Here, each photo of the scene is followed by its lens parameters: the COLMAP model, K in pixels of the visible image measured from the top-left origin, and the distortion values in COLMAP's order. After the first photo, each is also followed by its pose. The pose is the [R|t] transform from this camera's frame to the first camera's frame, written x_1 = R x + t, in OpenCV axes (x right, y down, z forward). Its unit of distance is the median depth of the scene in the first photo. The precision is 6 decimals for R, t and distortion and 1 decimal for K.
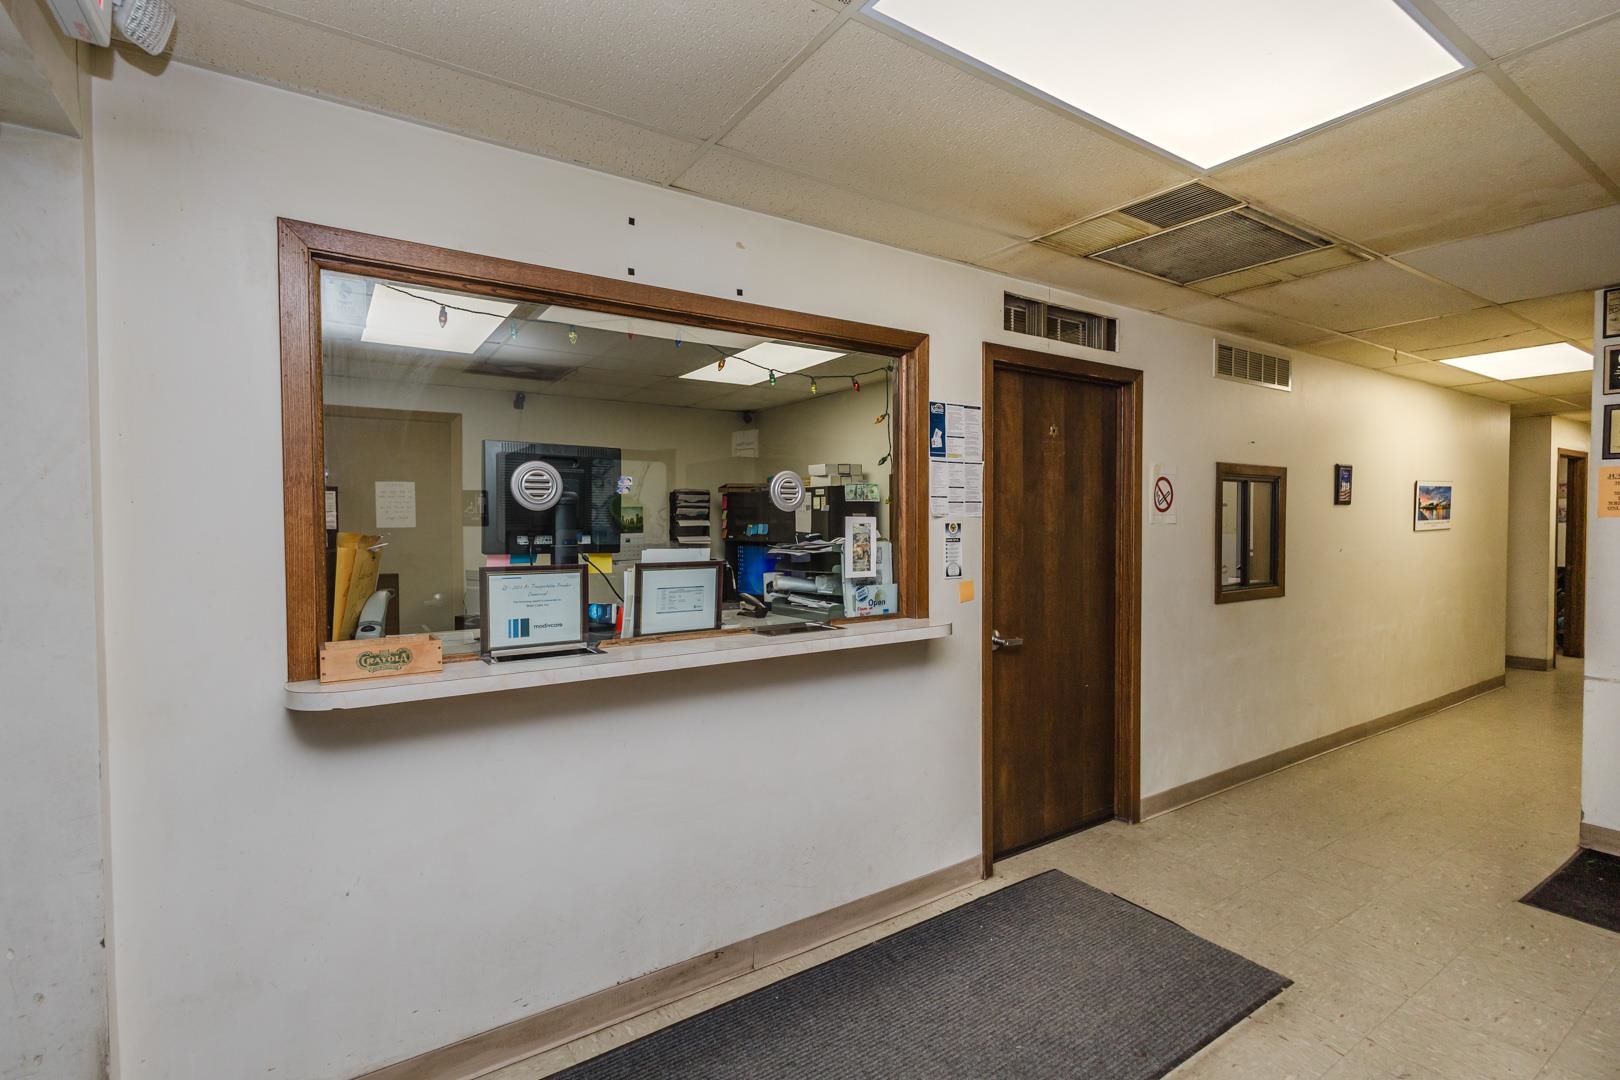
lens RADIAL K [[754.5, 0, 813.6], [0, 754.5, 536.2], [0, 0, 1]] dist [0.002888, 0.000073]
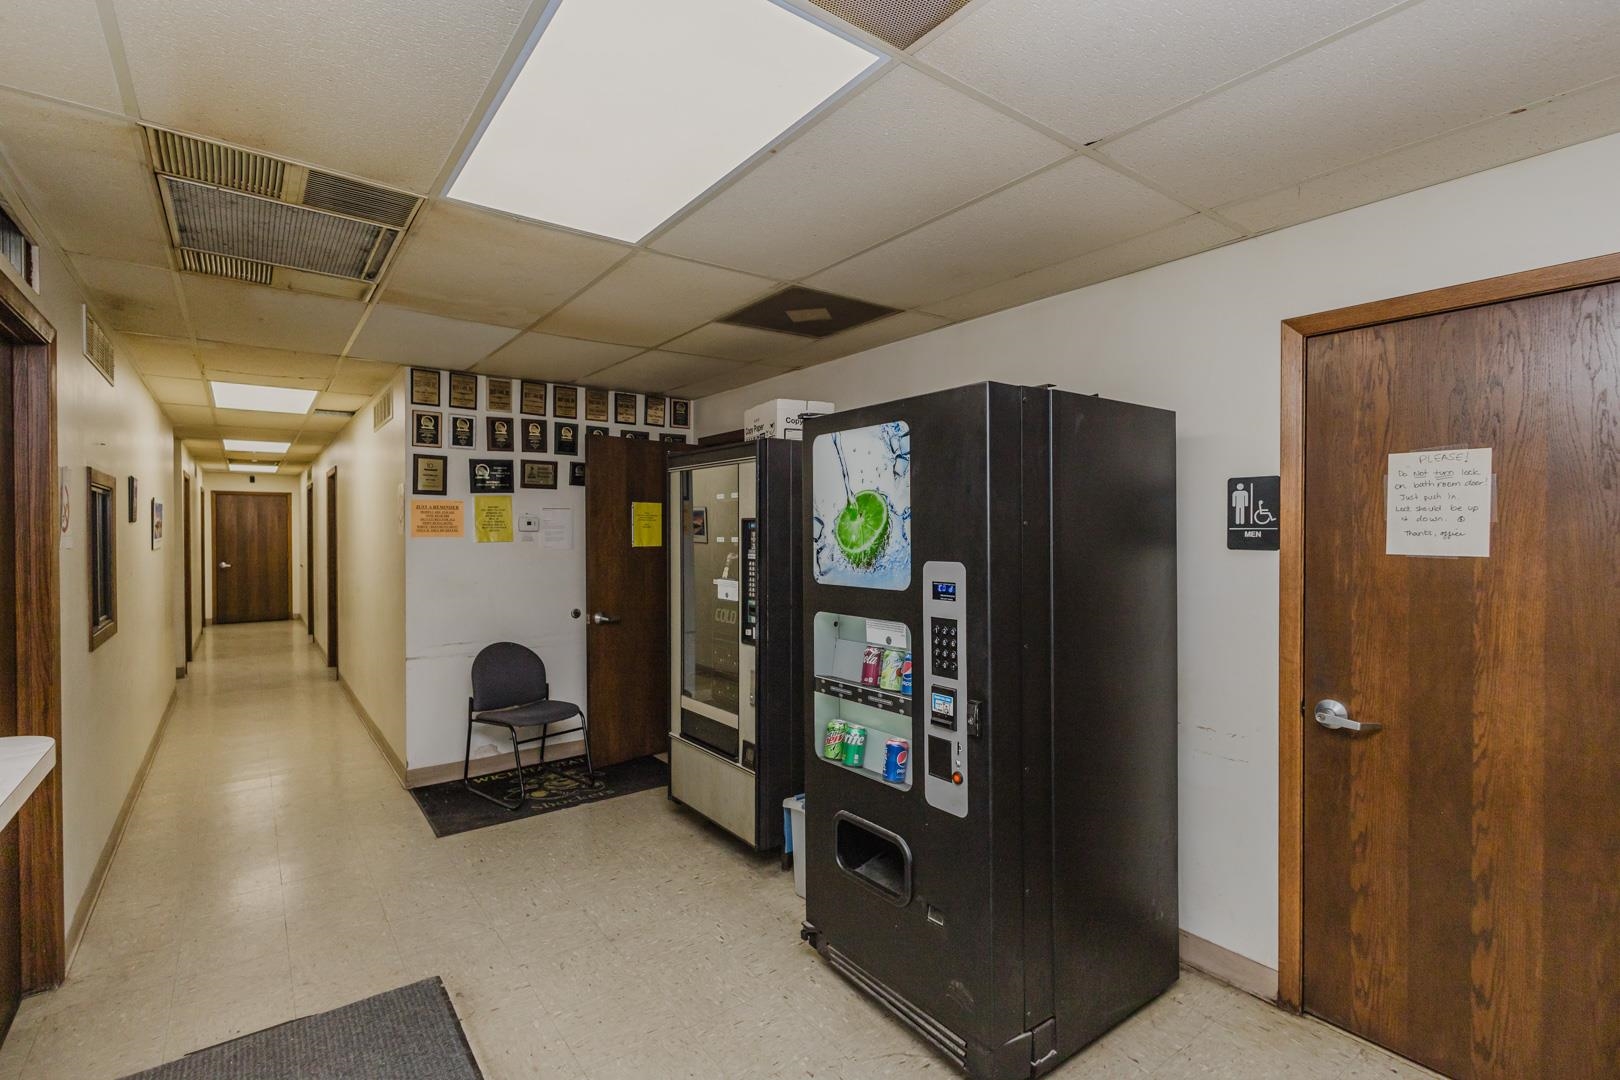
lens RADIAL K [[754.5, 0, 805.8], [0, 754.5, 537.9], [0, 0, 1]] dist [0.002888, 0.000073]
pose [[-0.060546, -0.007379, 0.998138, -0.400024], [0.020272, 0.999757, 0.008621, -0.025375], [-0.997960, 0.020756, -0.060382, 0.464568]]
